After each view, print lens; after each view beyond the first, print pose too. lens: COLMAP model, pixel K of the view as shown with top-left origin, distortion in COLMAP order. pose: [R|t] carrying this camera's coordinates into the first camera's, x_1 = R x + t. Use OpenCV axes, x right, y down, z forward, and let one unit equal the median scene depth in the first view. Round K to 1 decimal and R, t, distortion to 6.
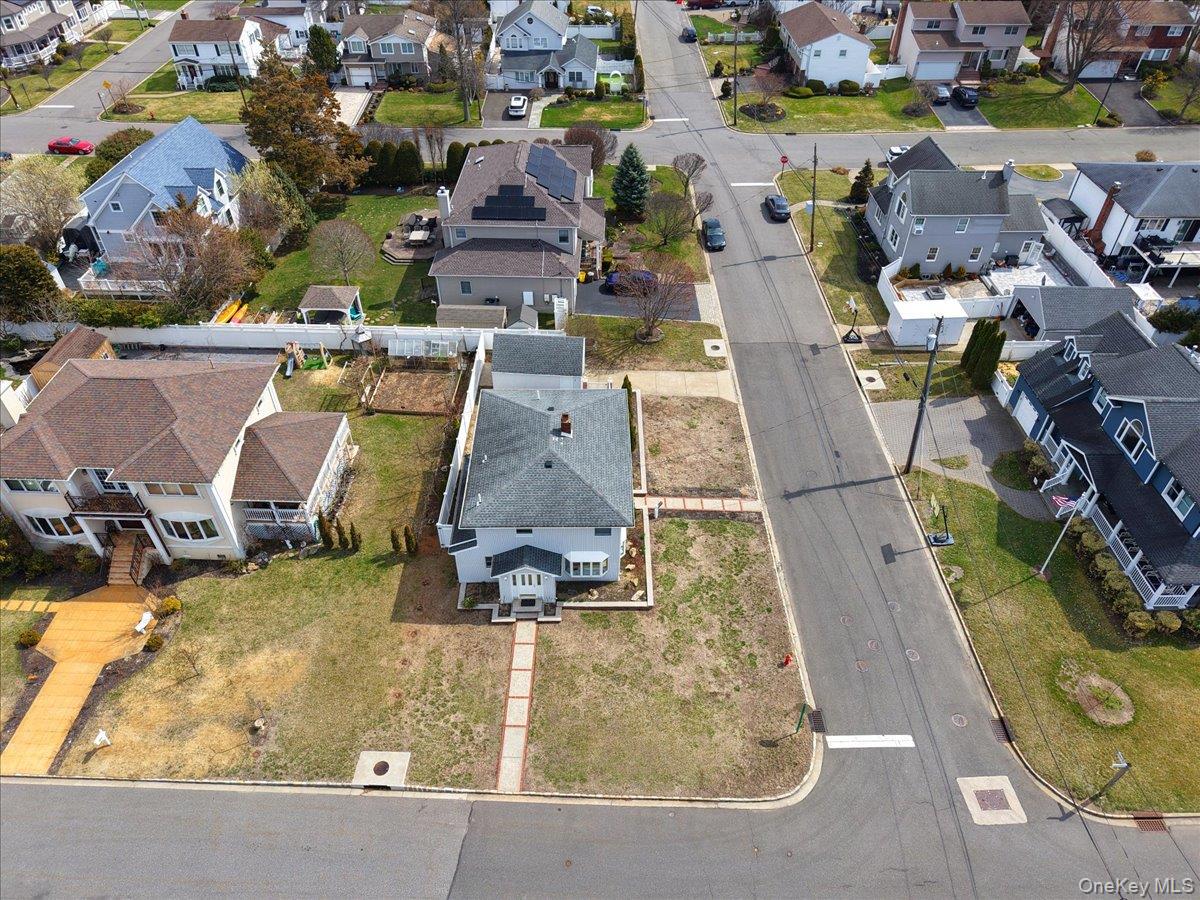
lens RADIAL K [[803.6, 0, 597.7], [0, 803.6, 448.7], [0, 0, 1]] dist [0.030275, -0.032630]
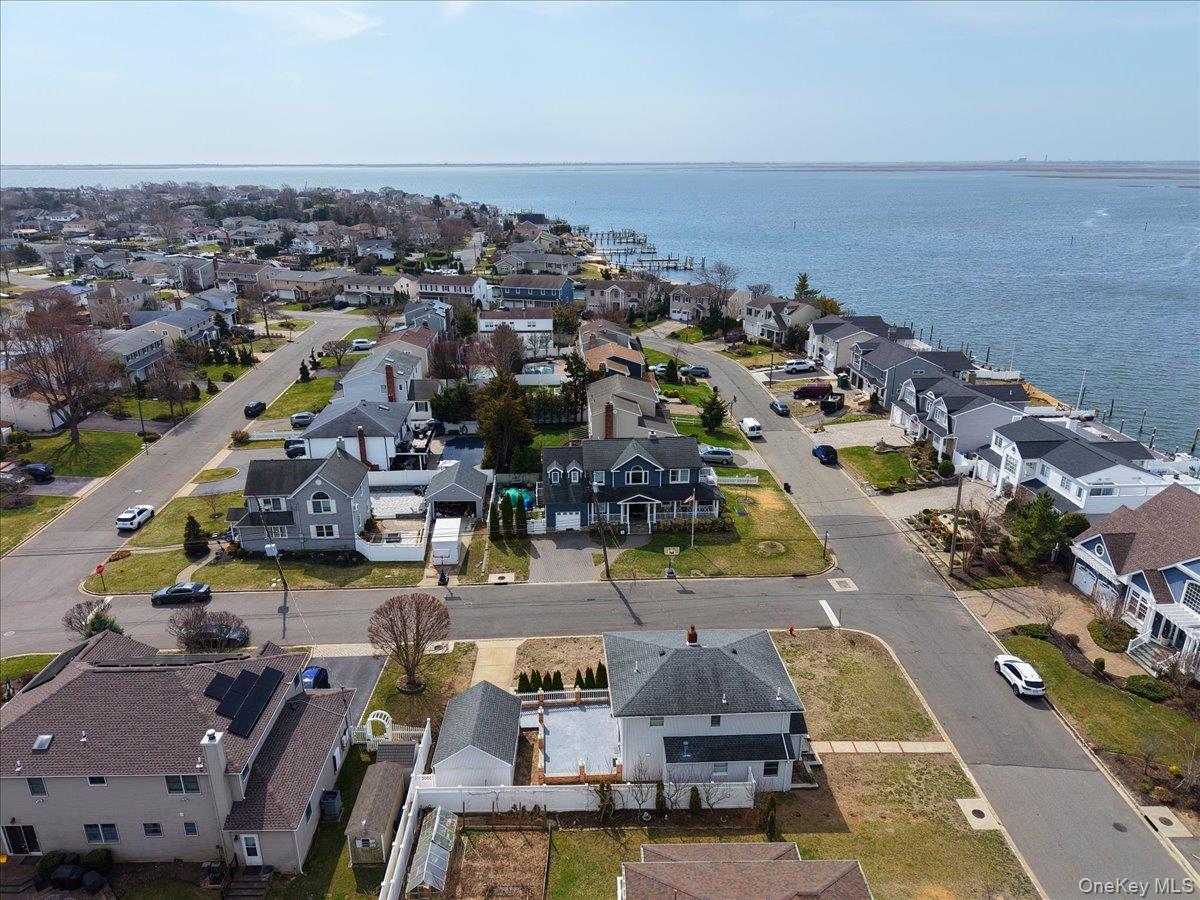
lens RADIAL K [[803.6, 0, 597.7], [0, 803.6, 448.7], [0, 0, 1]] dist [0.030275, -0.032630]
pose [[-0.049193, -0.336361, 0.940448, -0.858254], [0.663632, 0.692683, 0.282458, -0.527747], [-0.746440, 0.638006, 0.189145, 0.574779]]
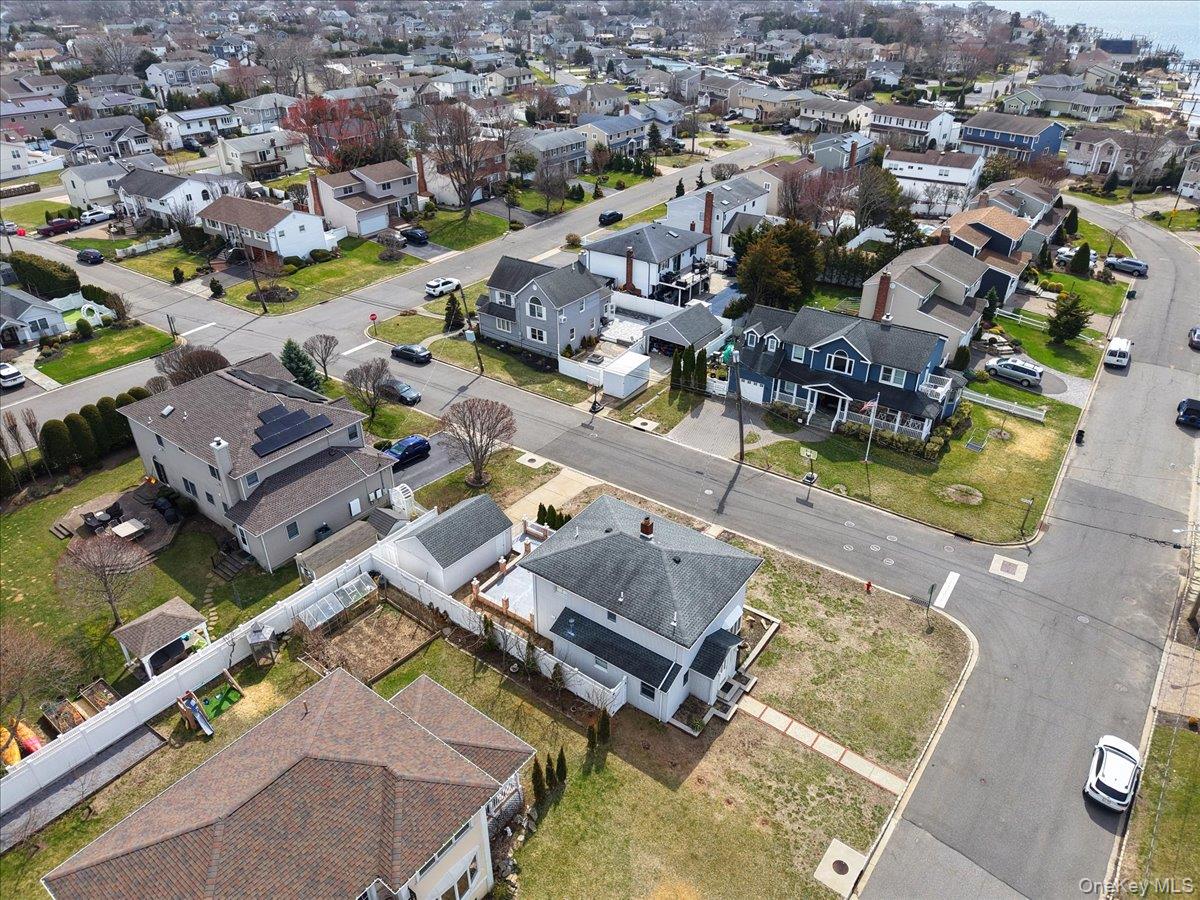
lens RADIAL K [[803.6, 0, 597.7], [0, 803.6, 448.7], [0, 0, 1]] dist [0.030275, -0.032630]
pose [[0.583372, -0.413907, 0.698826, -0.631558], [0.538499, 0.841217, 0.048711, -0.166989], [-0.608026, 0.347900, 0.713631, 0.202971]]
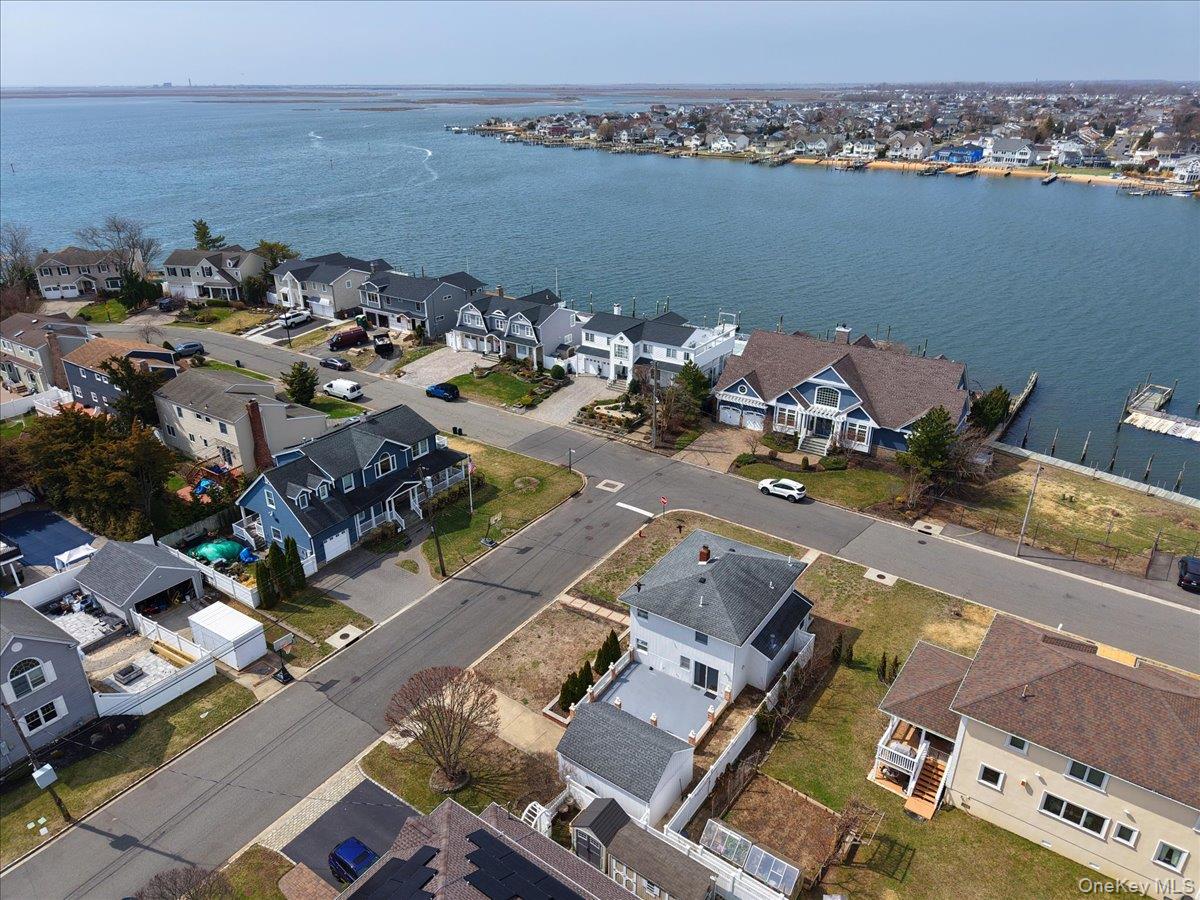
lens RADIAL K [[803.6, 0, 597.7], [0, 803.6, 448.7], [0, 0, 1]] dist [0.030275, -0.032630]
pose [[-0.822193, -0.233722, 0.519011, -0.420207], [0.378815, 0.455888, 0.805398, -0.964207], [-0.424850, 0.858802, -0.286290, 1.050948]]
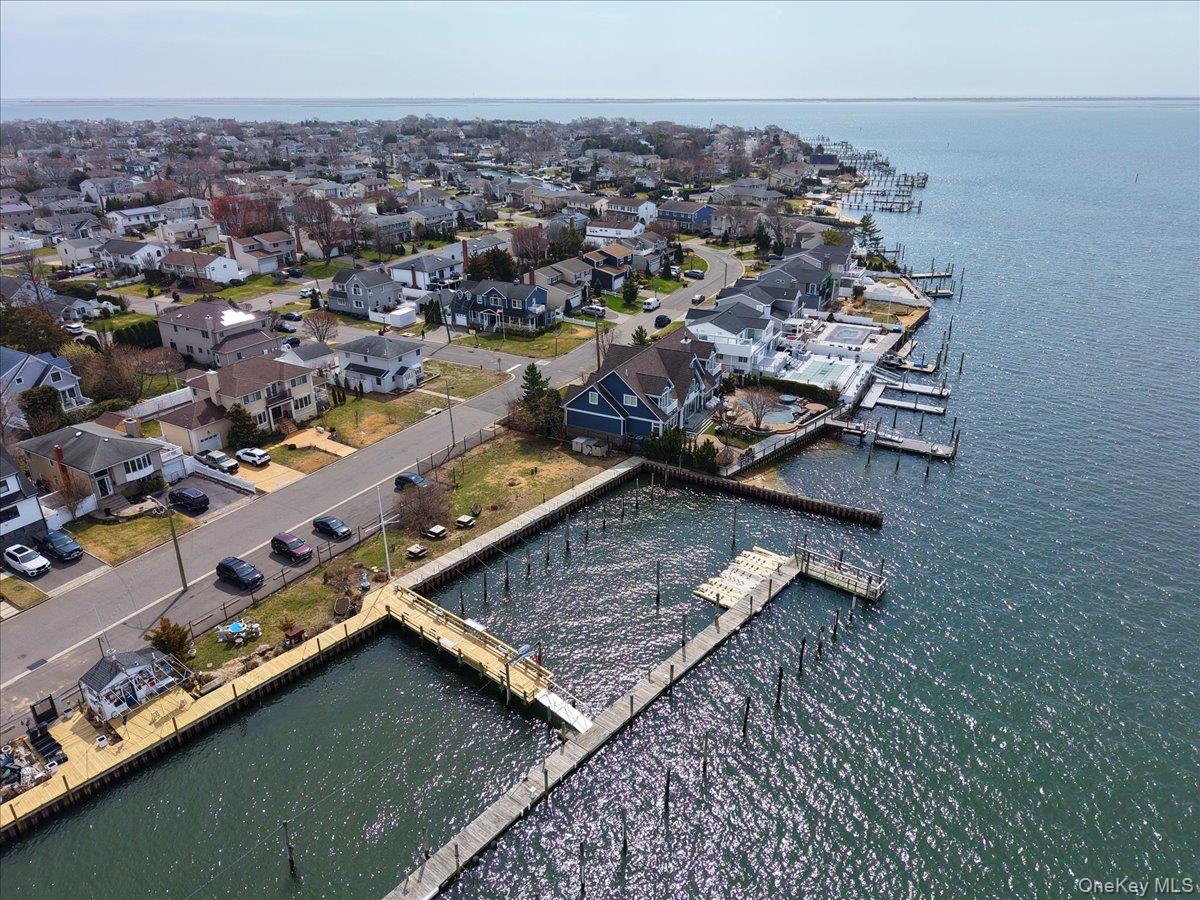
lens RADIAL K [[803.6, 0, 597.7], [0, 803.6, 448.7], [0, 0, 1]] dist [0.030275, -0.032630]
pose [[0.469156, -0.355959, 0.808199, -1.736991], [0.586573, 0.809736, 0.016133, 0.574438], [-0.660171, 0.466499, 0.588688, -0.809932]]
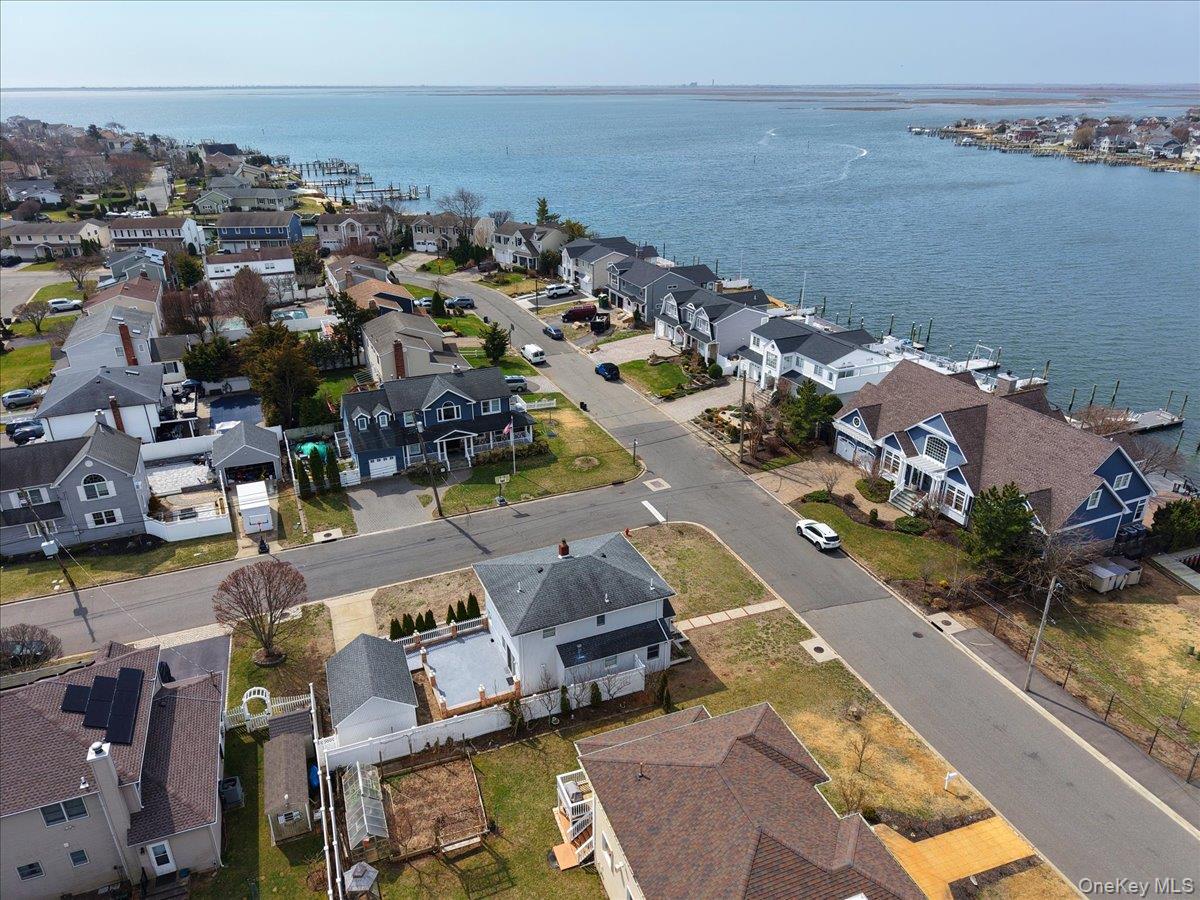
lens RADIAL K [[803.6, 0, 597.7], [0, 803.6, 448.7], [0, 0, 1]] dist [0.030275, -0.032630]
pose [[-0.390603, -0.379585, 0.838656, -0.850414], [0.610772, 0.574766, 0.544611, -0.623392], [-0.688758, 0.724954, 0.007334, 0.686397]]
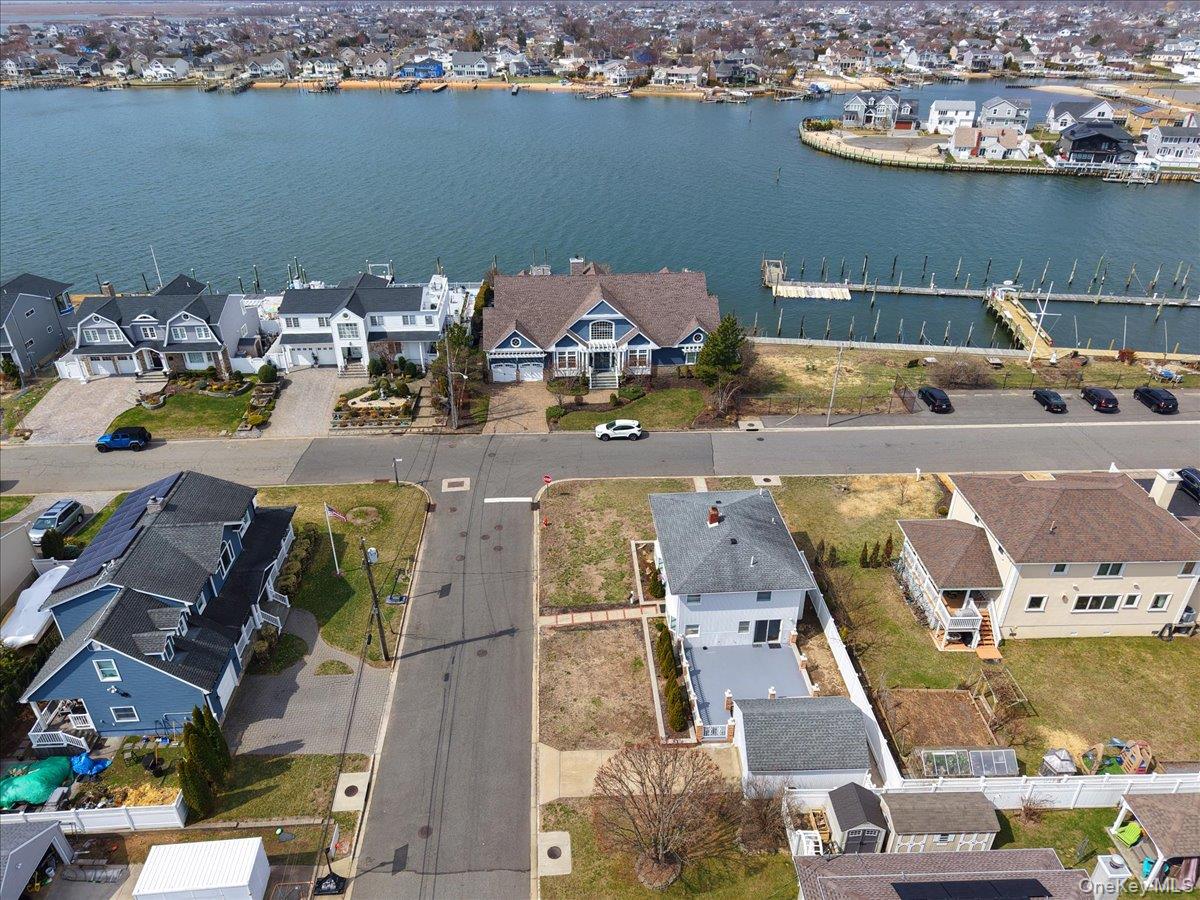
lens RADIAL K [[803.6, 0, 597.7], [0, 803.6, 448.7], [0, 0, 1]] dist [0.030275, -0.032630]
pose [[-0.998419, 0.030248, -0.047374, 0.154084], [-0.034927, 0.326482, 0.944558, -0.979014], [0.044037, 0.944719, -0.324909, 1.051948]]
